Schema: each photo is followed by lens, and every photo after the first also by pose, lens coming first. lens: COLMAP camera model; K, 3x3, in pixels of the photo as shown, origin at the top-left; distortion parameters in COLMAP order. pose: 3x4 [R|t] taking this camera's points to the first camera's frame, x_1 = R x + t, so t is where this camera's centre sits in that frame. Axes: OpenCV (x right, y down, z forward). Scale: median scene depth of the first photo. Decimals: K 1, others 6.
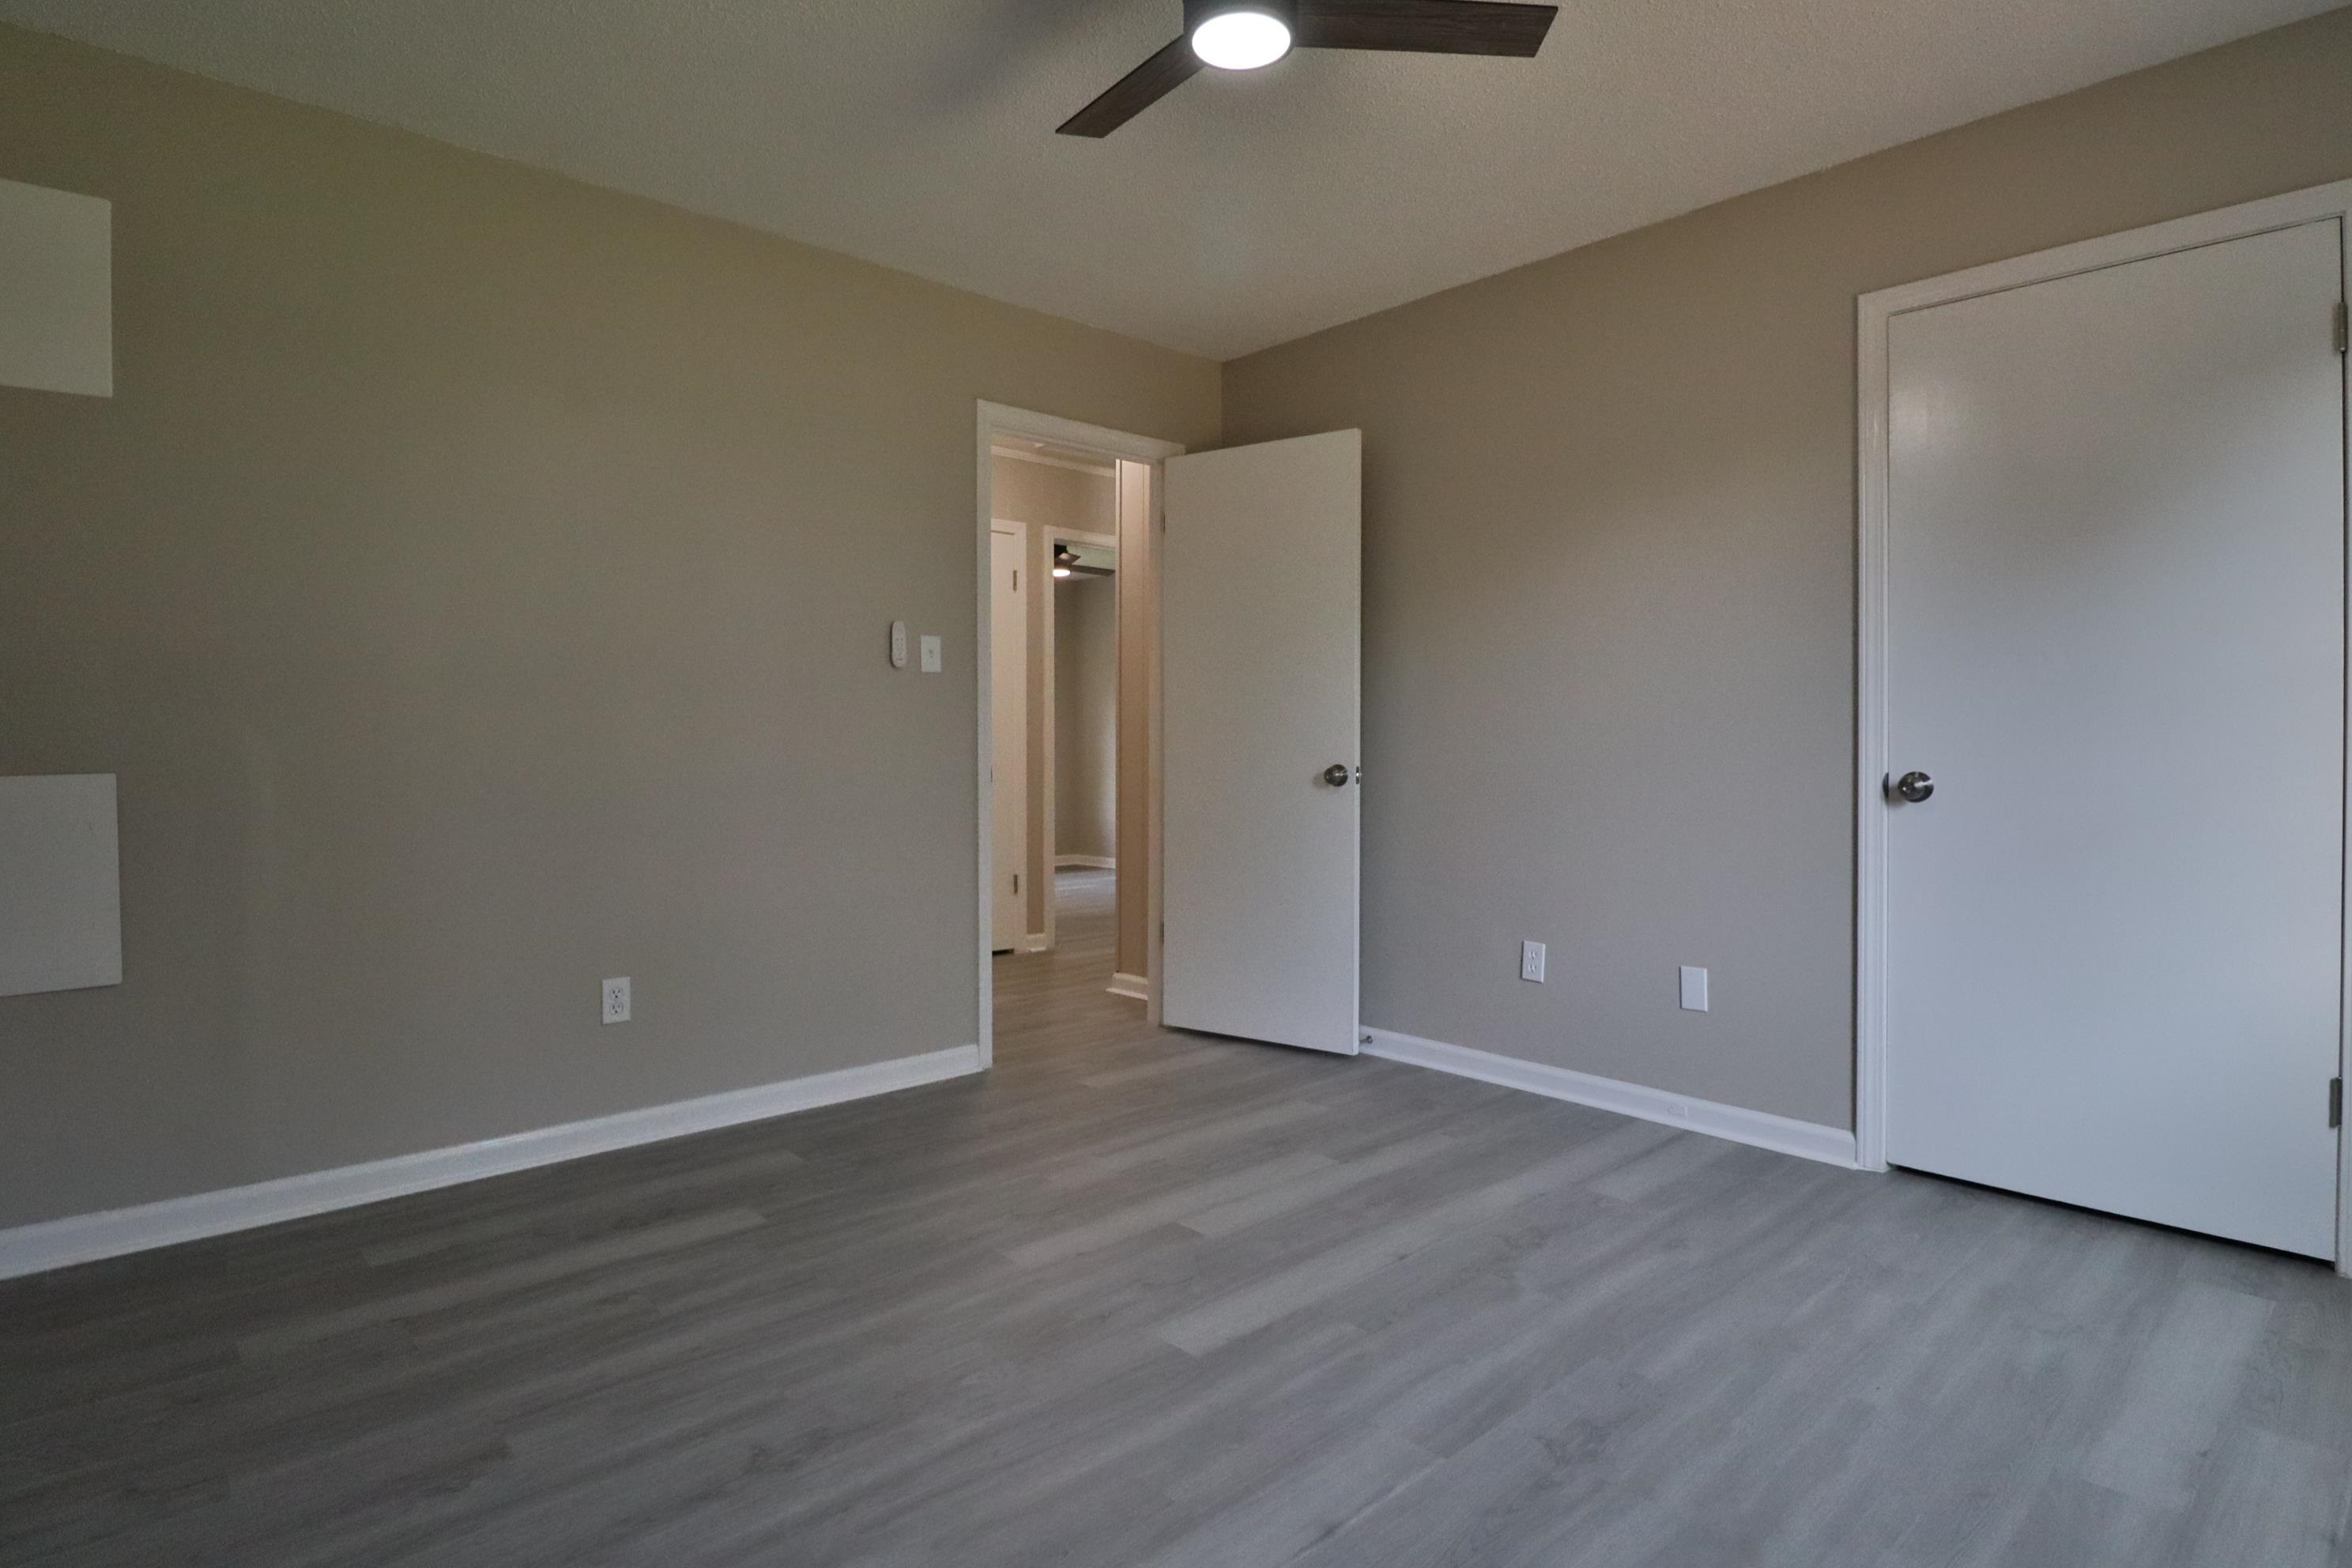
lens RADIAL K [[1228.4, 0, 1187.3], [0, 1228.4, 755.7], [0, 0, 1]] dist [0.000805, -0.015878]
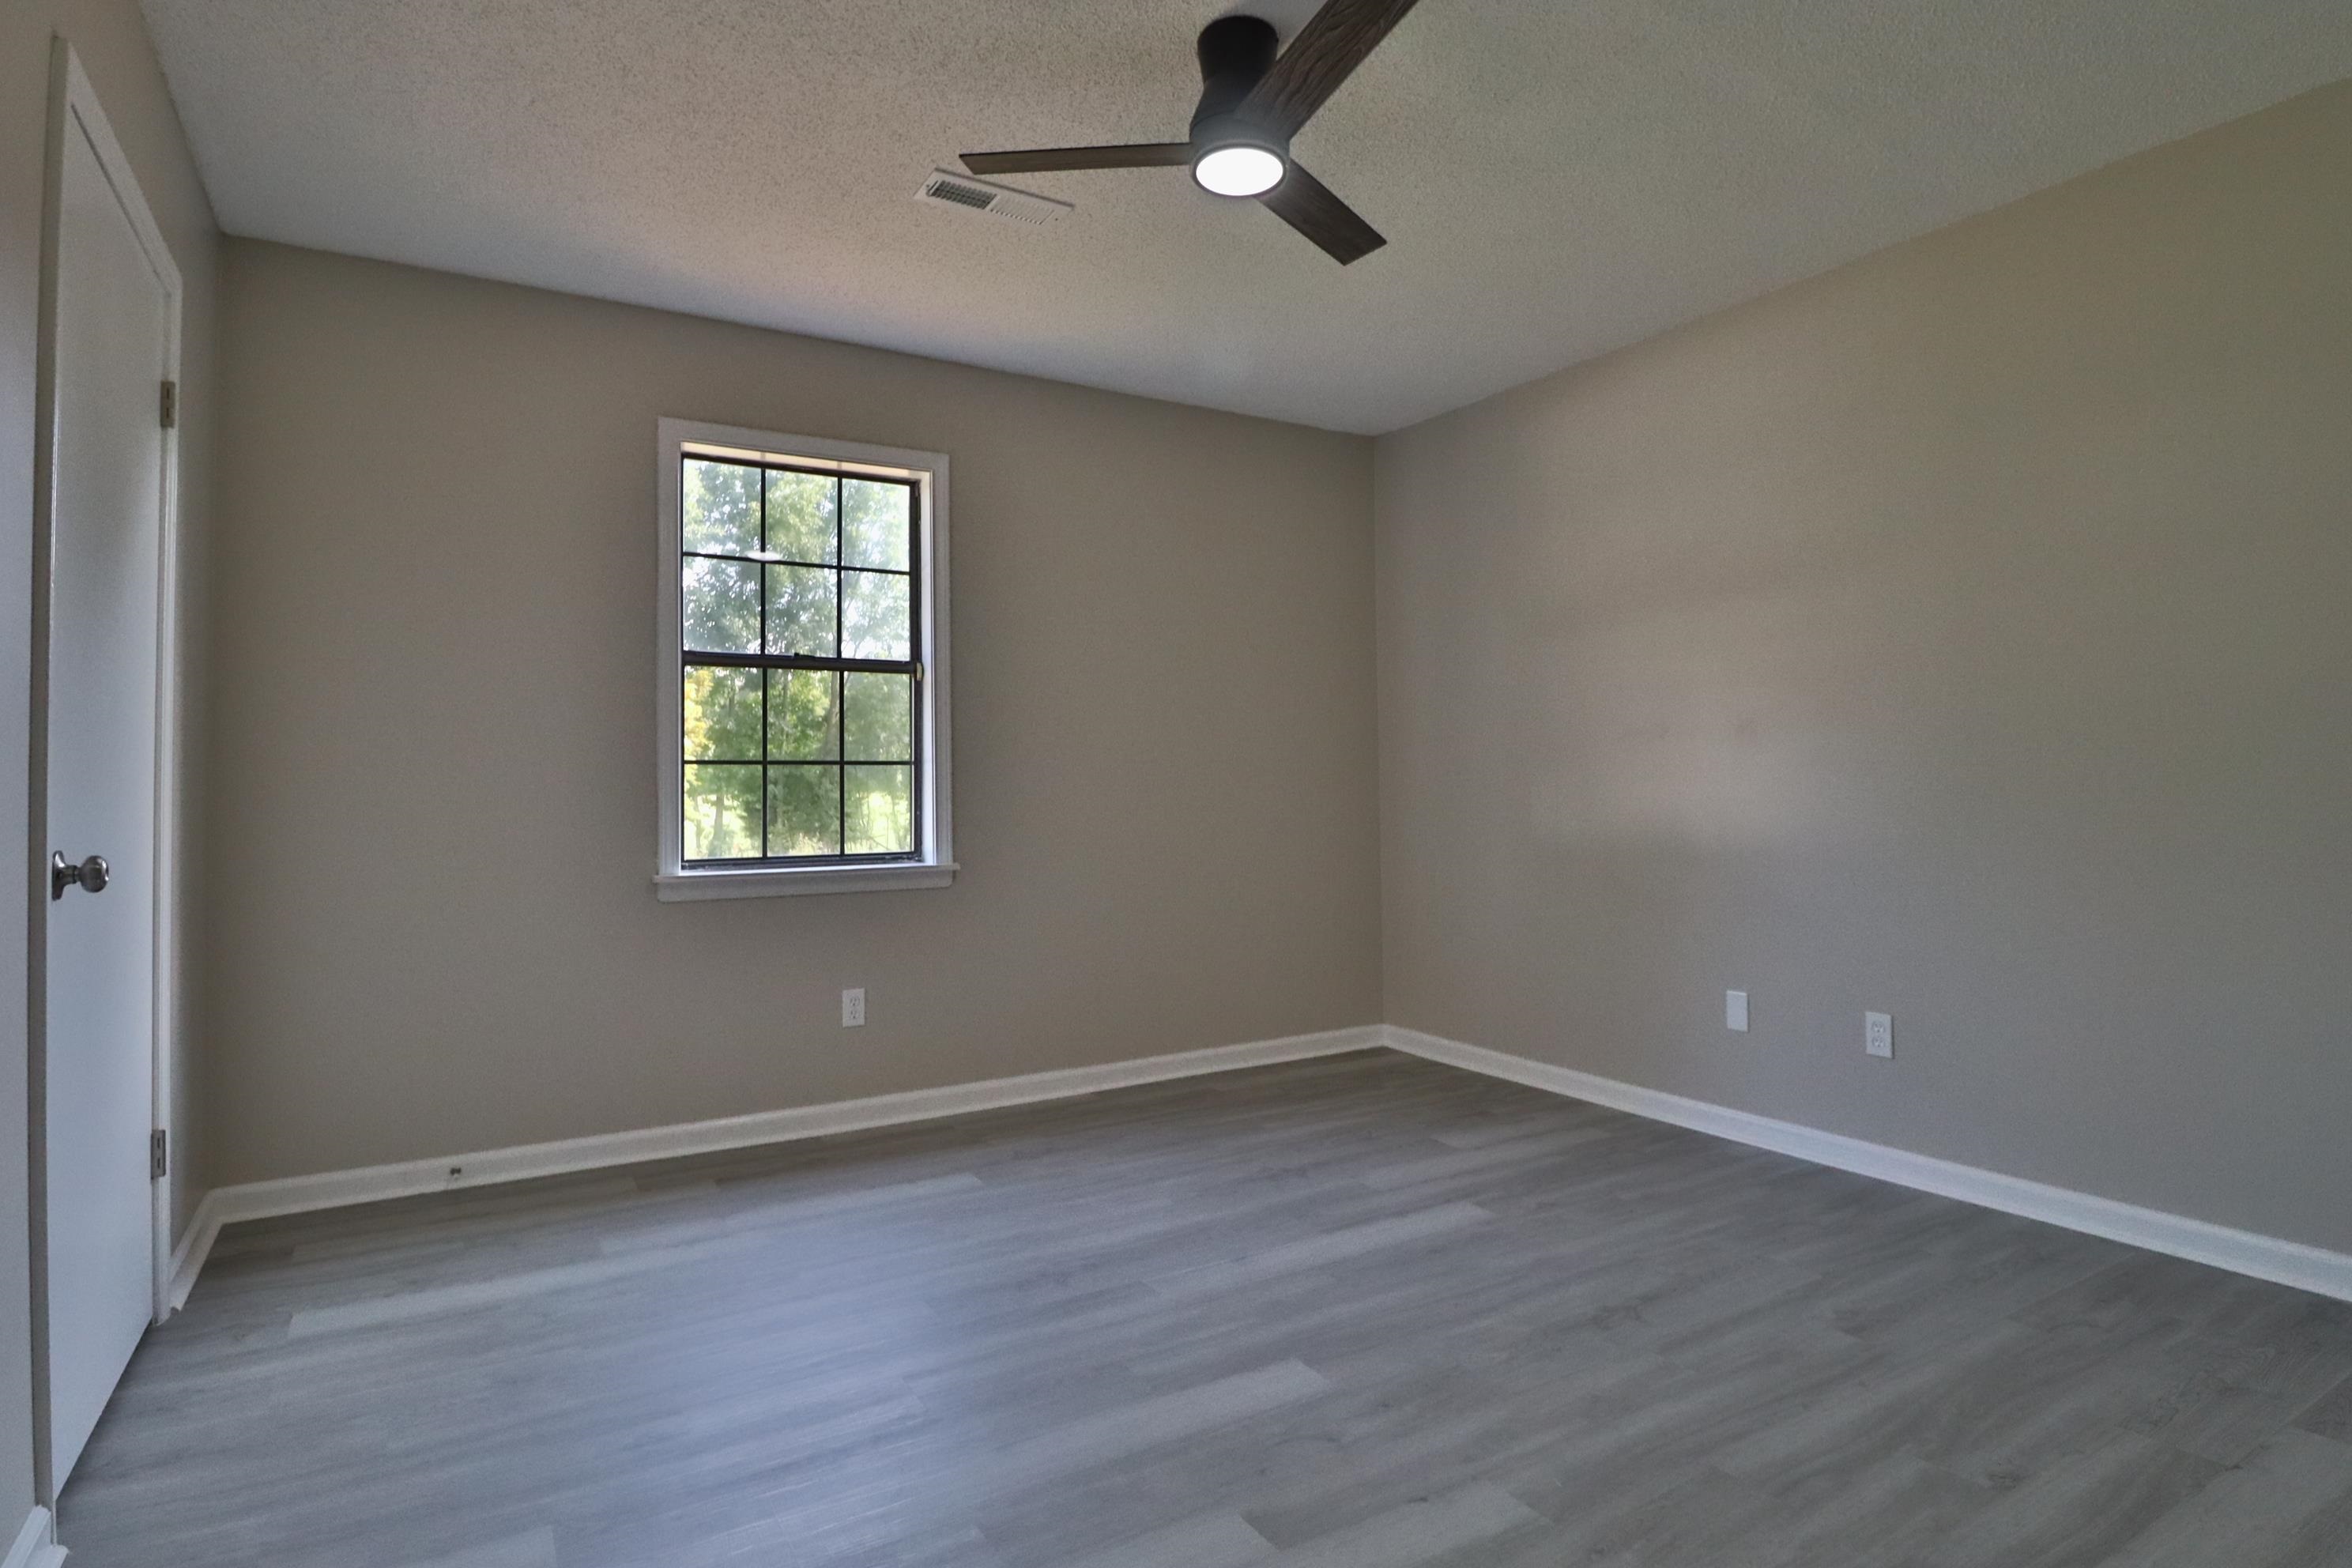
lens RADIAL K [[1228.4, 0, 1187.3], [0, 1228.4, 755.7], [0, 0, 1]] dist [0.000805, -0.015878]
pose [[-0.981509, 0.017757, 0.190590, -0.115249], [0.013781, 0.999659, -0.022169, -0.017217], [-0.190919, -0.019133, -0.981419, 2.082246]]
